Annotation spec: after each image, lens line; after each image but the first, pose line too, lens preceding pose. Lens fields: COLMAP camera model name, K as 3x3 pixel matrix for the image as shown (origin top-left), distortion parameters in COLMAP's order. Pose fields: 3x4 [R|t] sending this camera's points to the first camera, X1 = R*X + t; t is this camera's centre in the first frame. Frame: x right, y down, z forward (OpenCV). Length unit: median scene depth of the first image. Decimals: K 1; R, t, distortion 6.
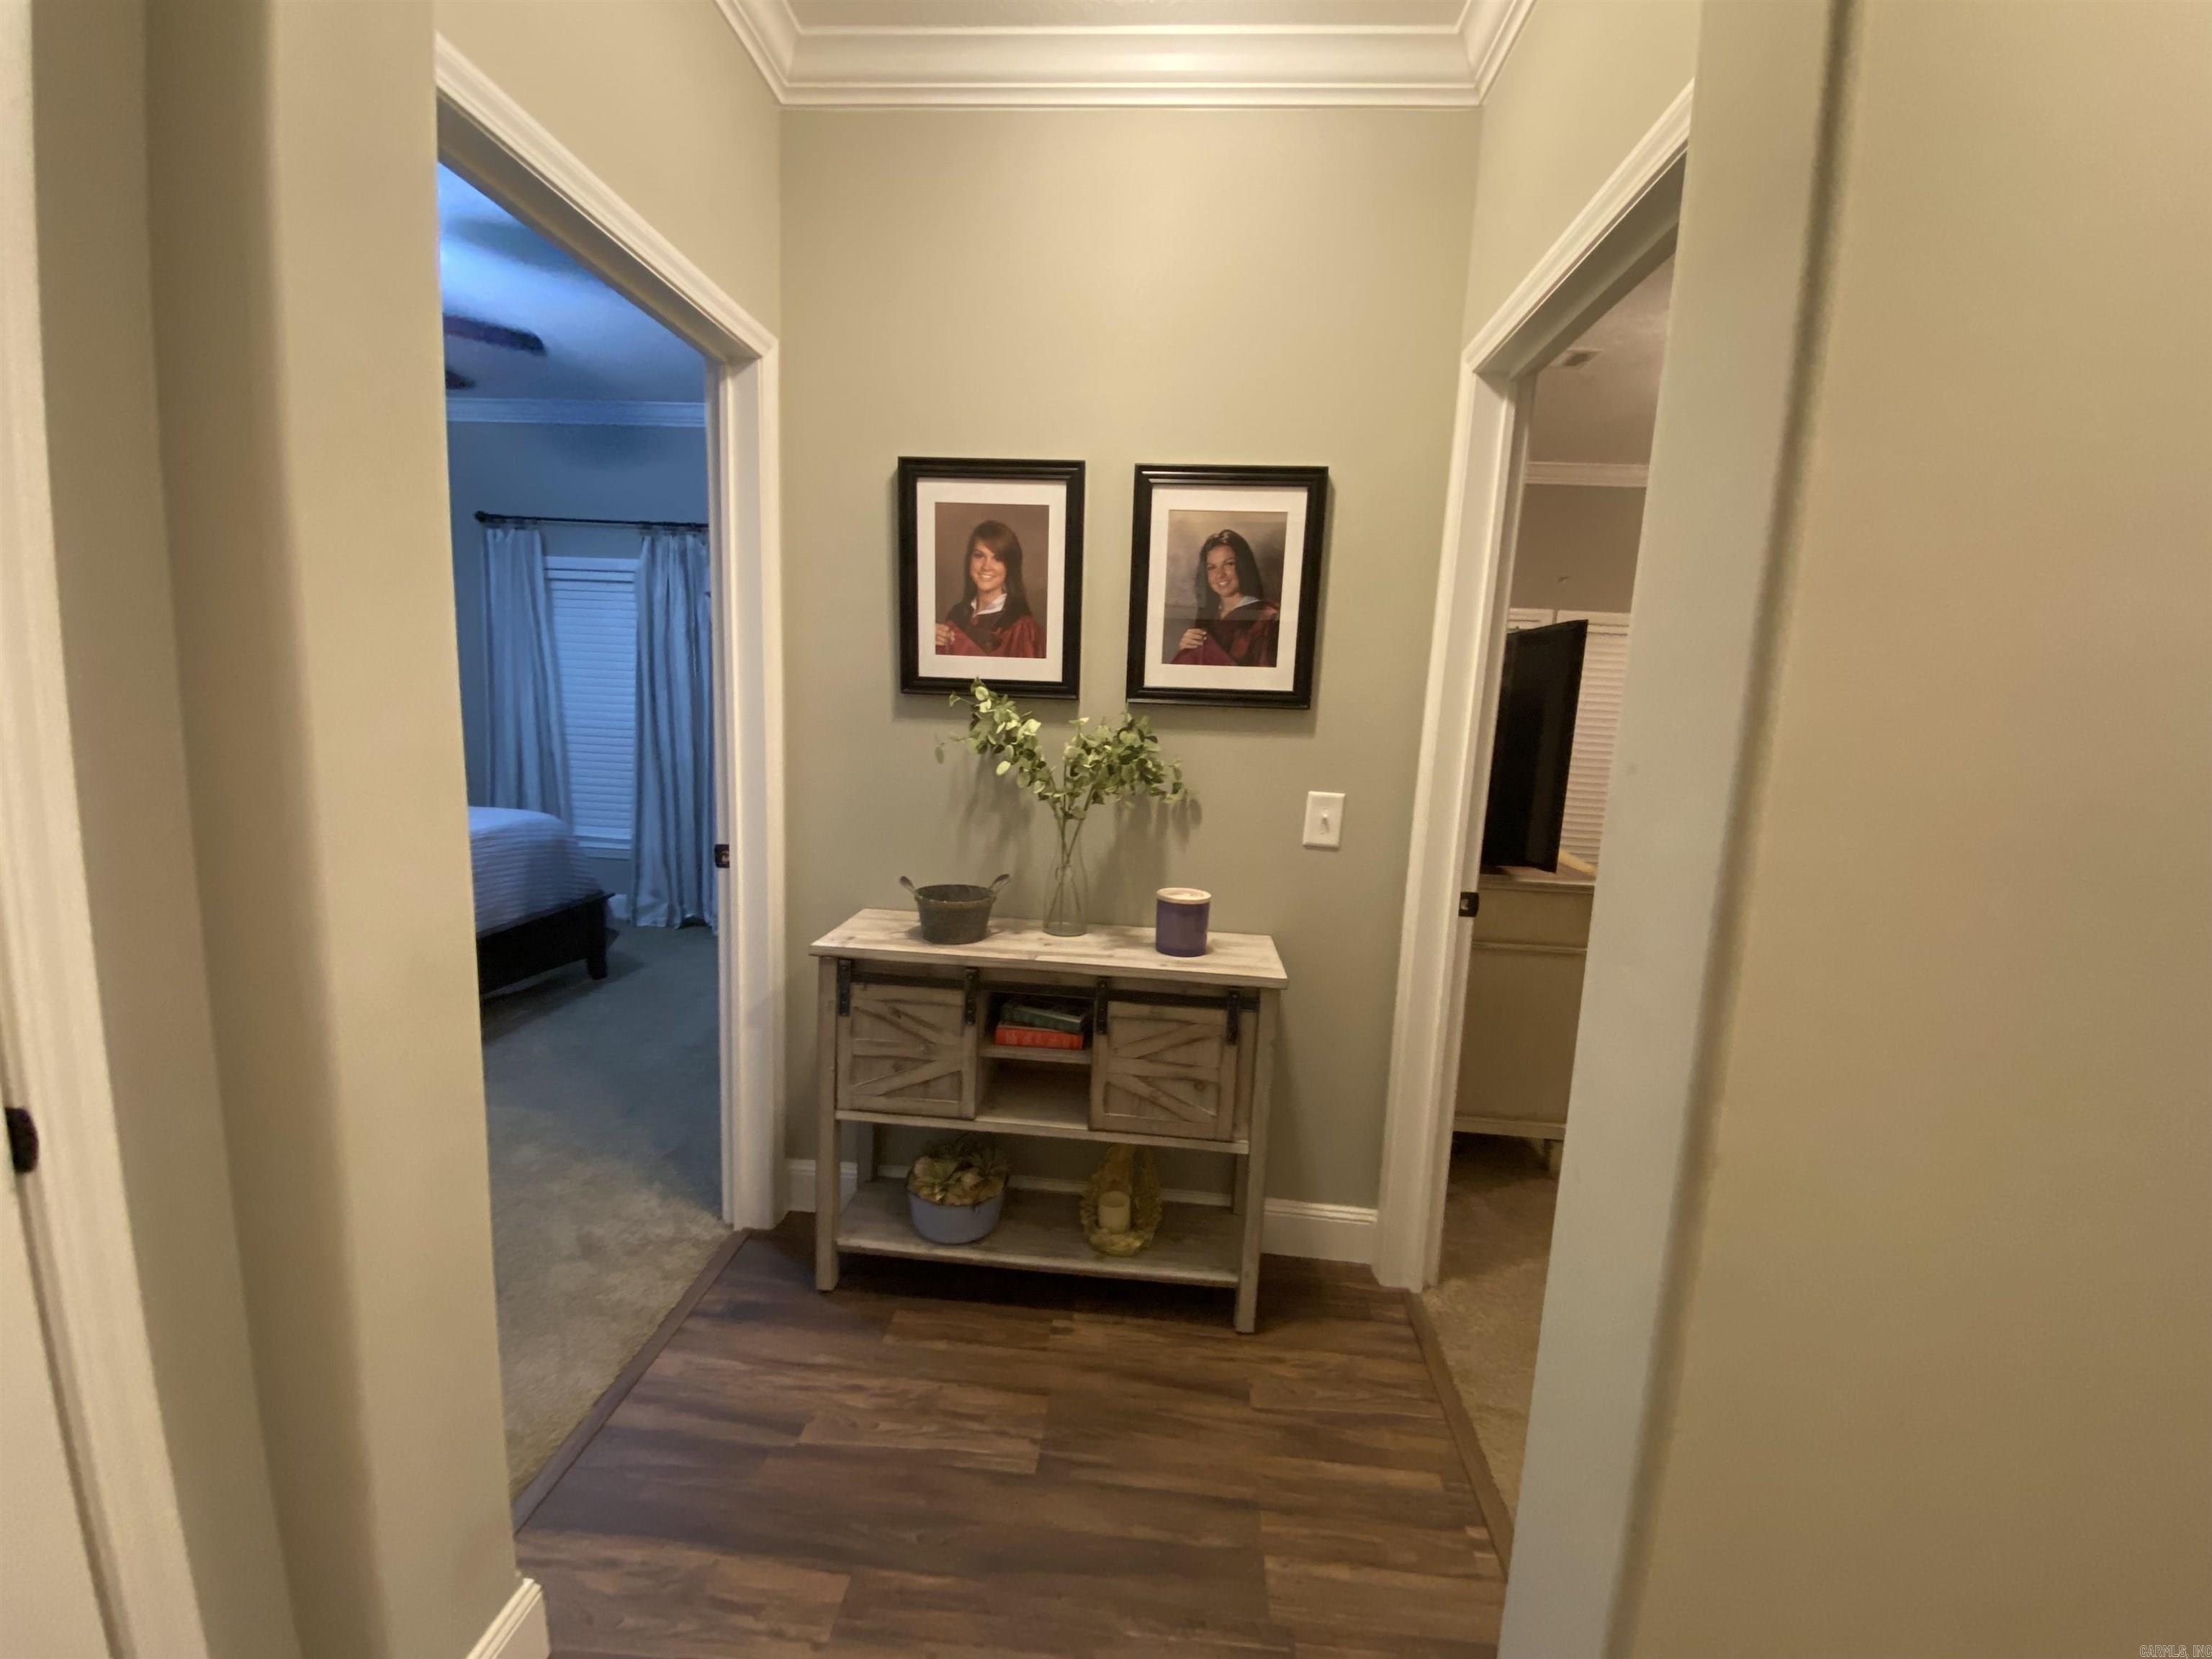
lens RADIAL K [[906.3, 0, 1112.3], [0, 906.3, 843.9], [0, 0, 1]] dist [0.001813, -0.010064]
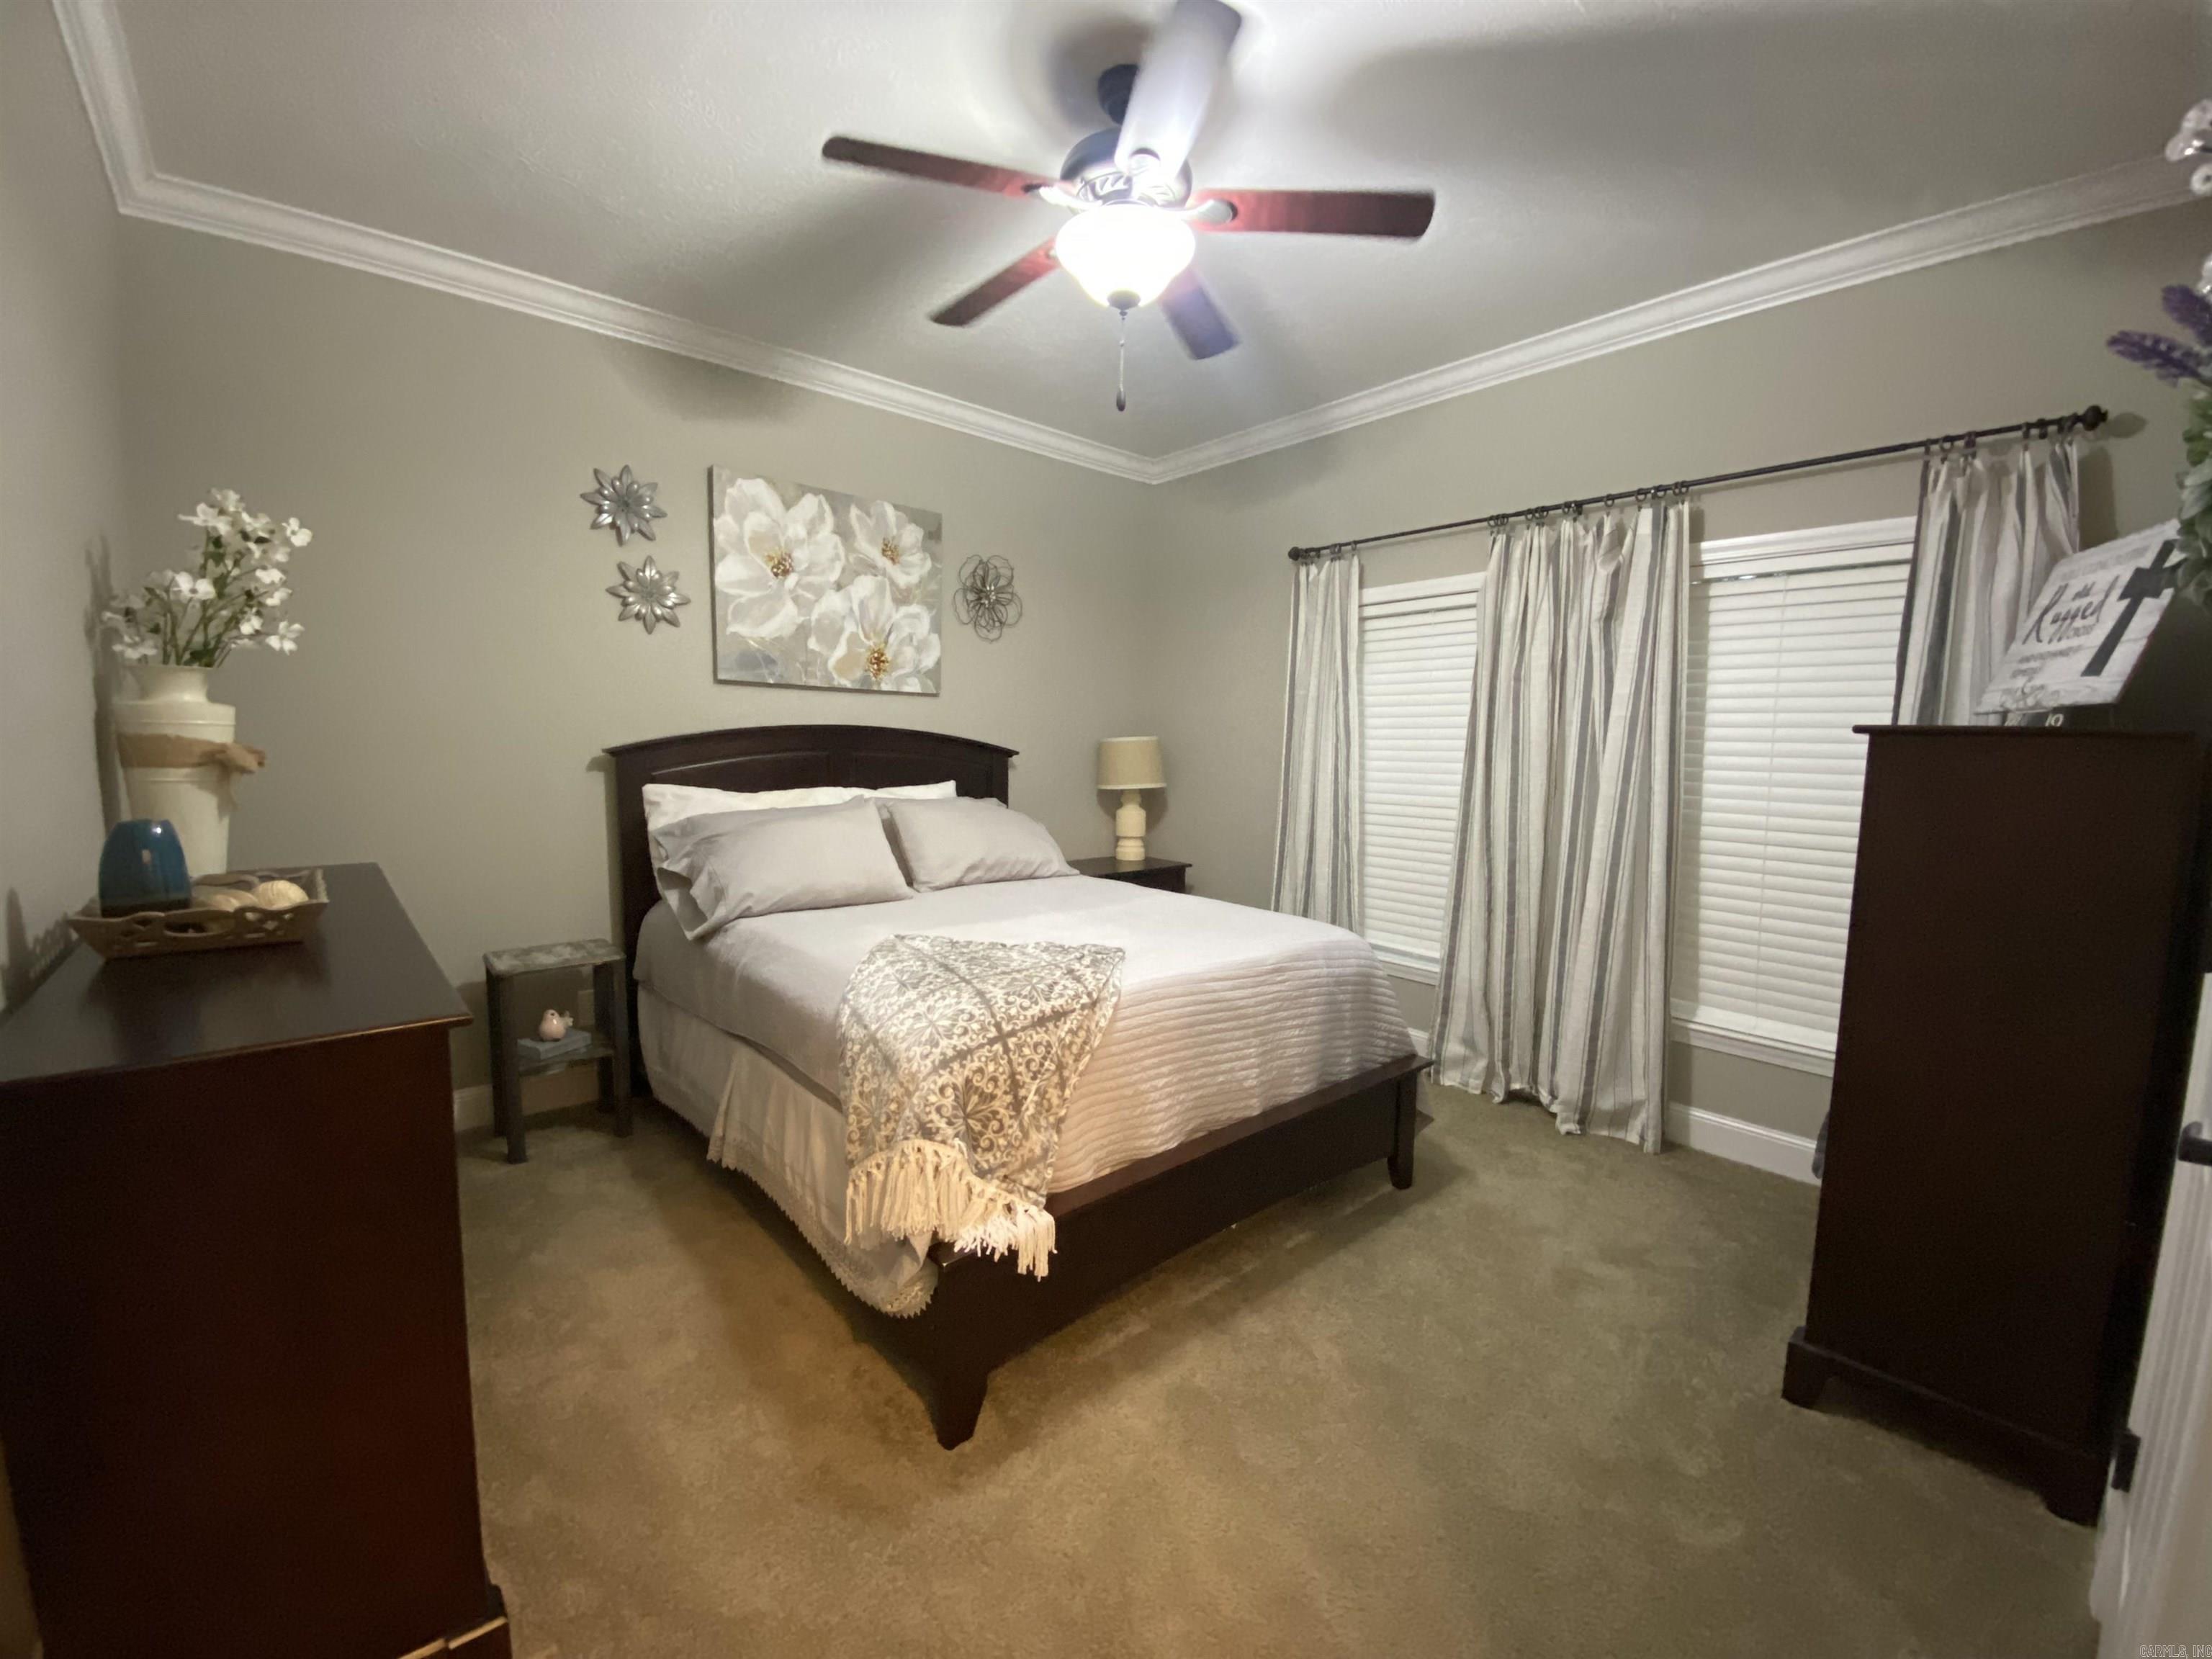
lens RADIAL K [[906.3, 0, 1112.3], [0, 906.3, 843.9], [0, 0, 1]] dist [0.001813, -0.010064]
pose [[0.719428, 0.038618, -0.693493, -0.226643], [-0.083242, 0.996051, -0.030889, -0.054647], [0.689561, 0.079950, 0.719801, 0.299301]]
